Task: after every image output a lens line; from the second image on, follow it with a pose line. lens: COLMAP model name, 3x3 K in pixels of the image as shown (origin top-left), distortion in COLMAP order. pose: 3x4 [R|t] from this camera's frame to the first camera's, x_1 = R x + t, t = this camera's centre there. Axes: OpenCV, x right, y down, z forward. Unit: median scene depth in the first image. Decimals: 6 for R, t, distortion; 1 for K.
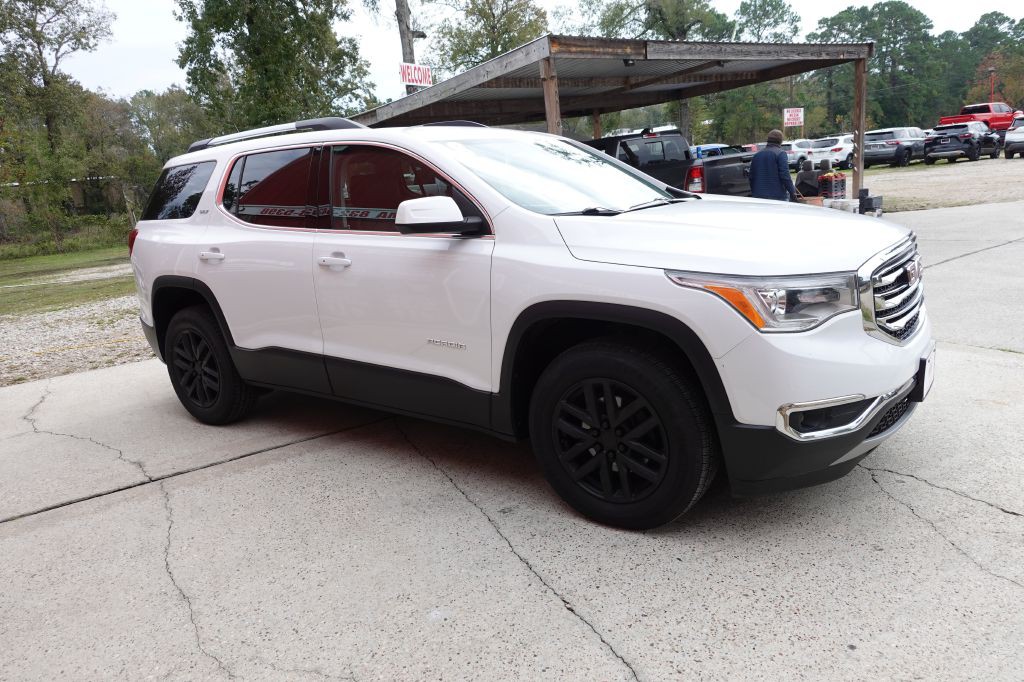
lens RADIAL K [[710.2, 0, 519.4], [0, 710.2, 338.4], [0, 0, 1]] dist [-0.001780, 0.000752]
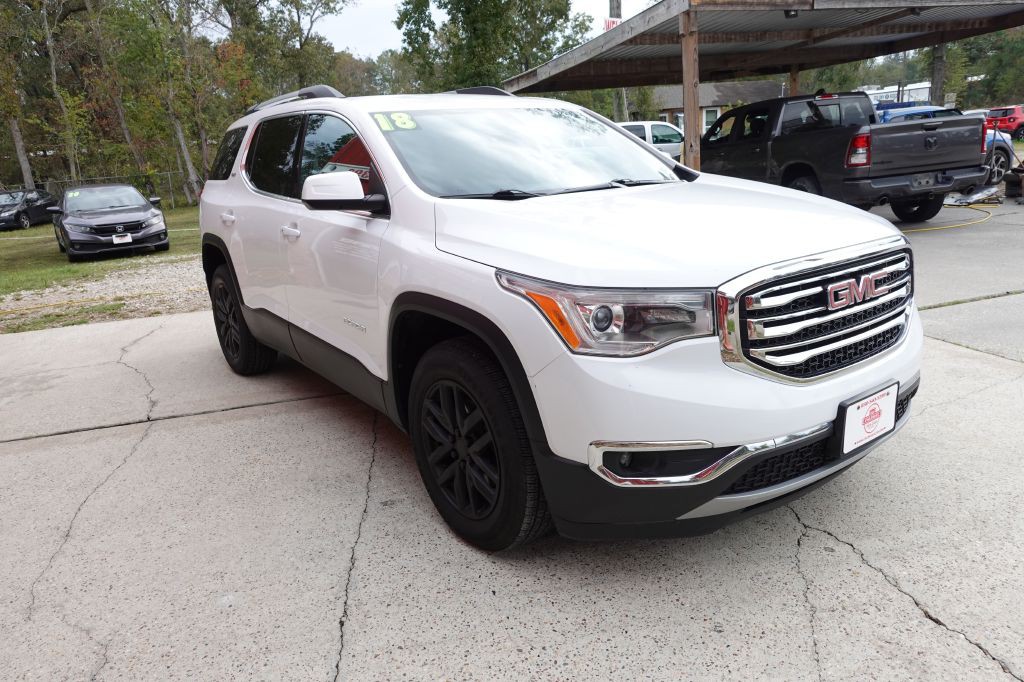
lens RADIAL K [[710.2, 0, 510.9], [0, 710.2, 340.6], [0, 0, 1]] dist [-0.001780, 0.000752]
pose [[0.953581, 0.100654, -0.283816, 0.218737], [-0.084192, 0.994012, 0.069649, -0.032630], [0.289127, -0.042521, 0.956346, 0.075195]]
